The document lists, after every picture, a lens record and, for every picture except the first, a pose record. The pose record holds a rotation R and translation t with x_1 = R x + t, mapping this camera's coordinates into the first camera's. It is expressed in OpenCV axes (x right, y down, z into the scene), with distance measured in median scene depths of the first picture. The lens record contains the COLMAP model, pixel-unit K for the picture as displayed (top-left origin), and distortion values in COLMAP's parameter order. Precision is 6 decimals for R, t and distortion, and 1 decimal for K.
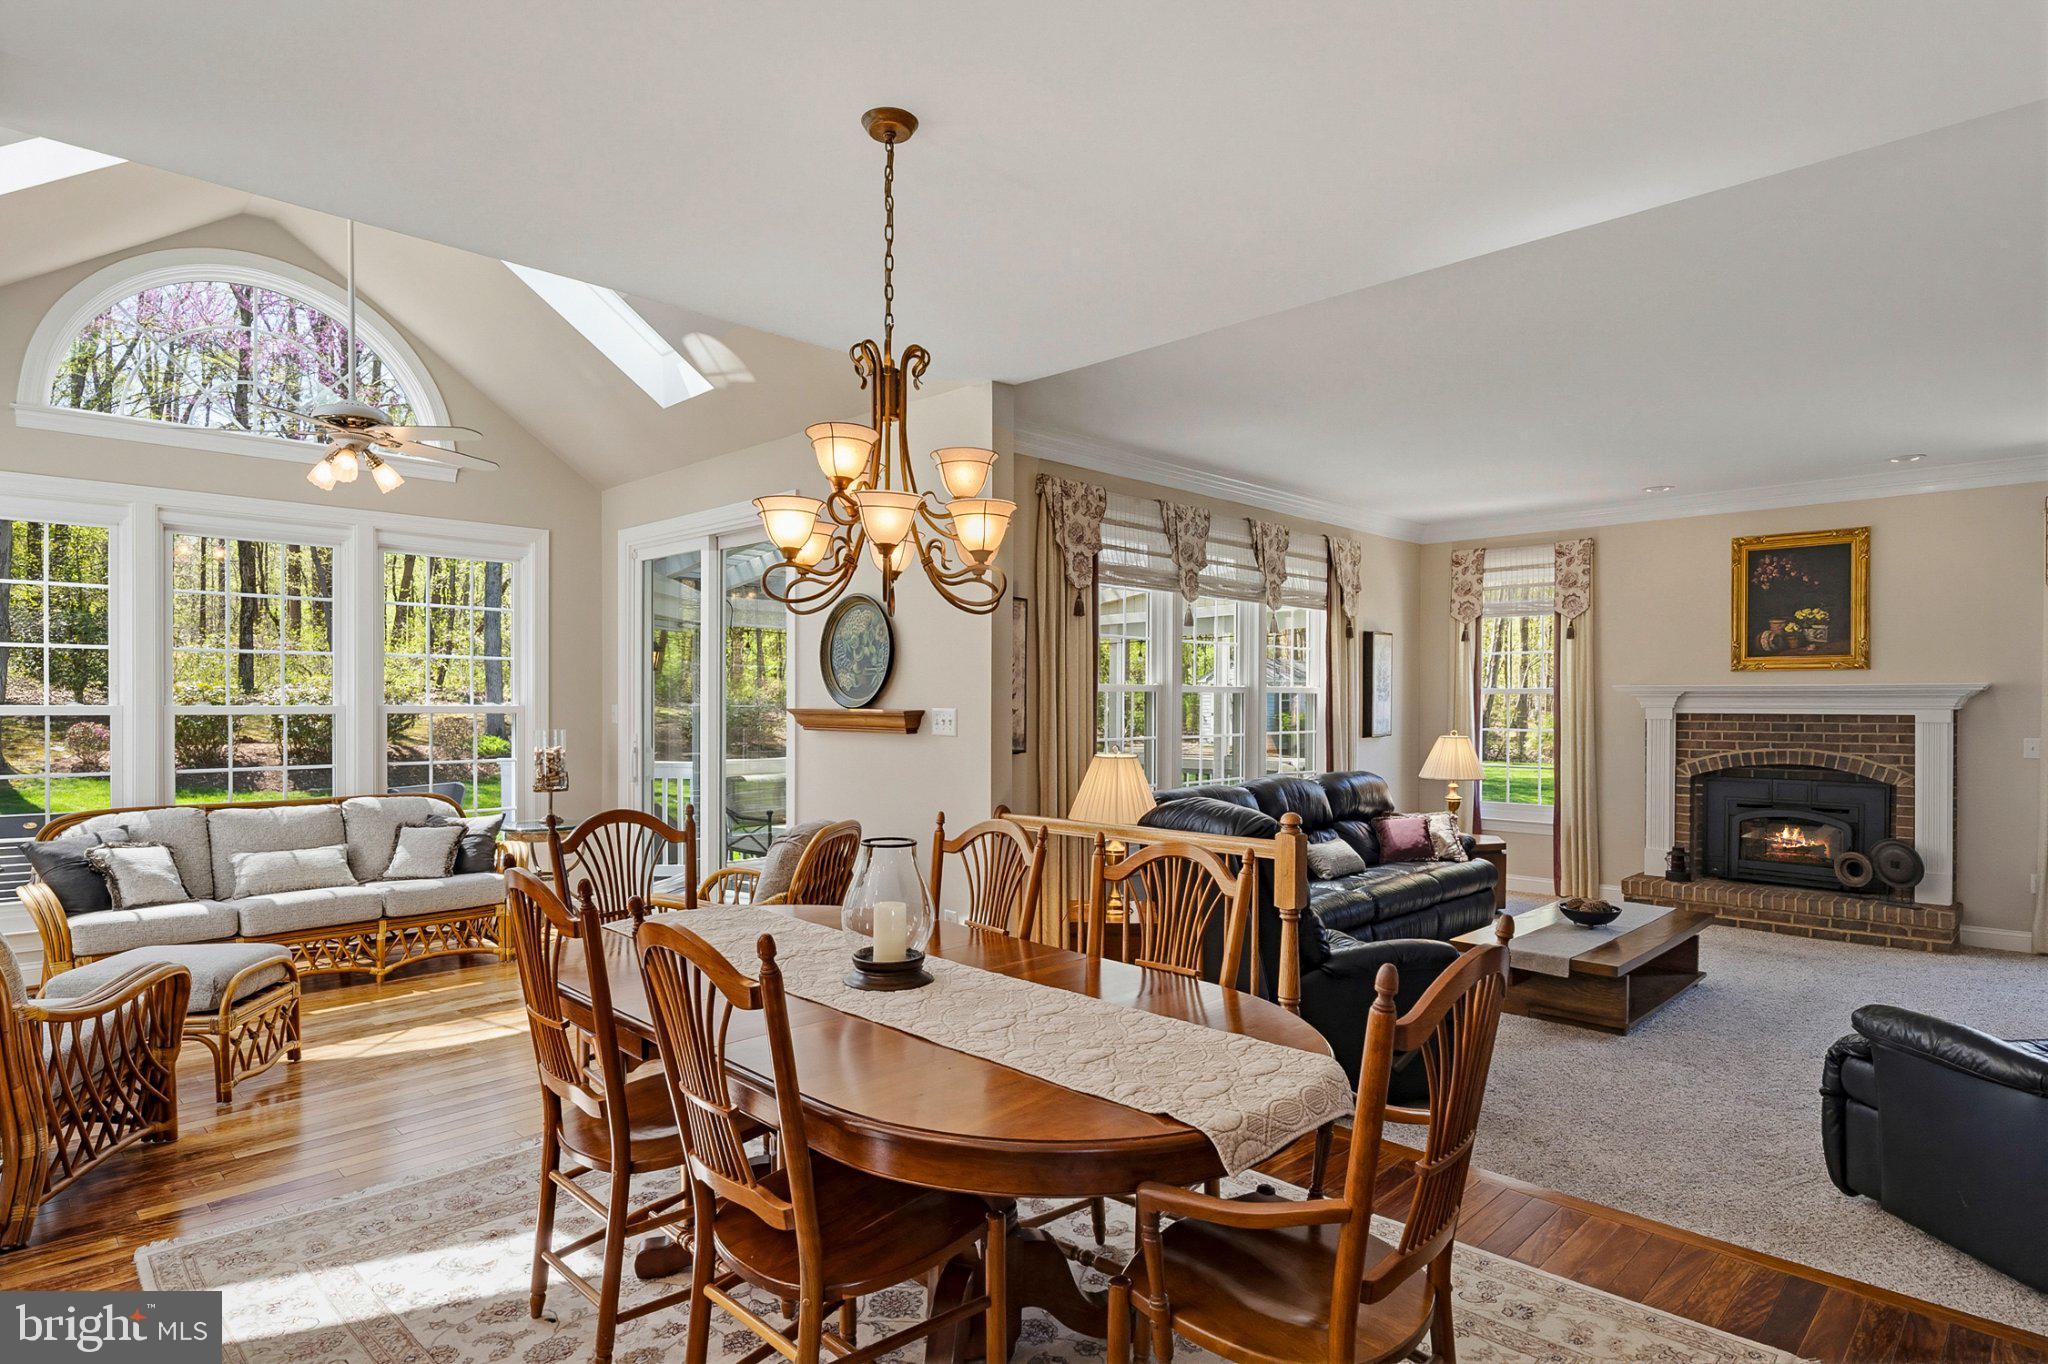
lens RADIAL K [[1089.5, 0, 1022.2], [0, 1089.5, 716.8], [0, 0, 1]] dist [0.000657, -0.011332]
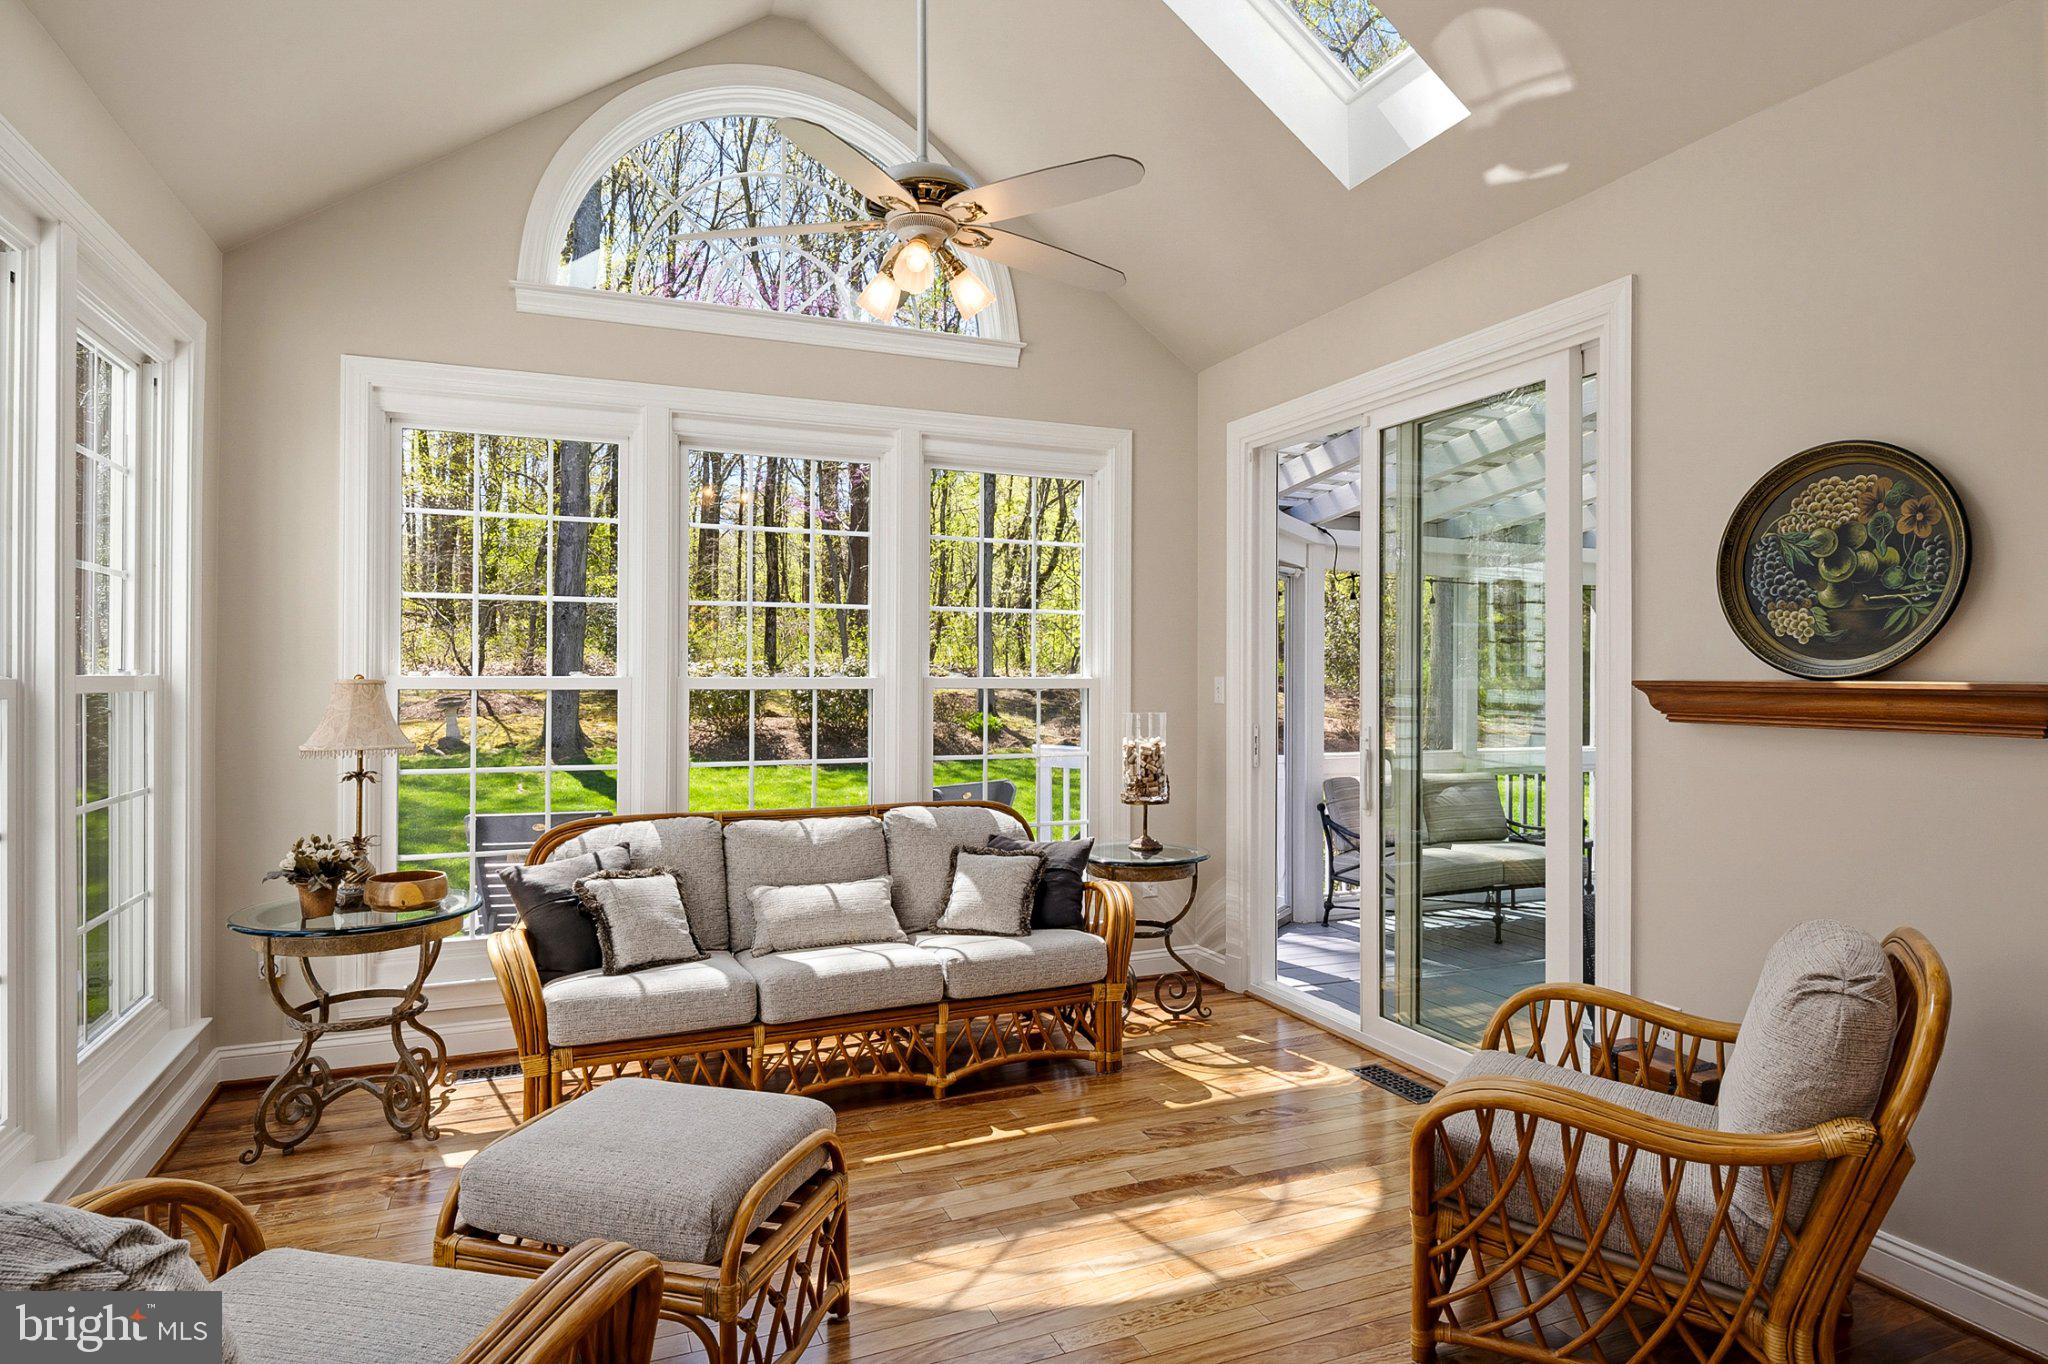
lens RADIAL K [[1113.3, 0, 1024.0], [0, 1113.3, 682.0], [0, 0, 1]] dist [0.000248, -0.000106]
pose [[0.922836, 0.002732, -0.385182, -0.284369], [-0.006531, 0.999942, -0.008555, -0.001281], [0.385137, 0.010411, 0.922801, 0.396665]]
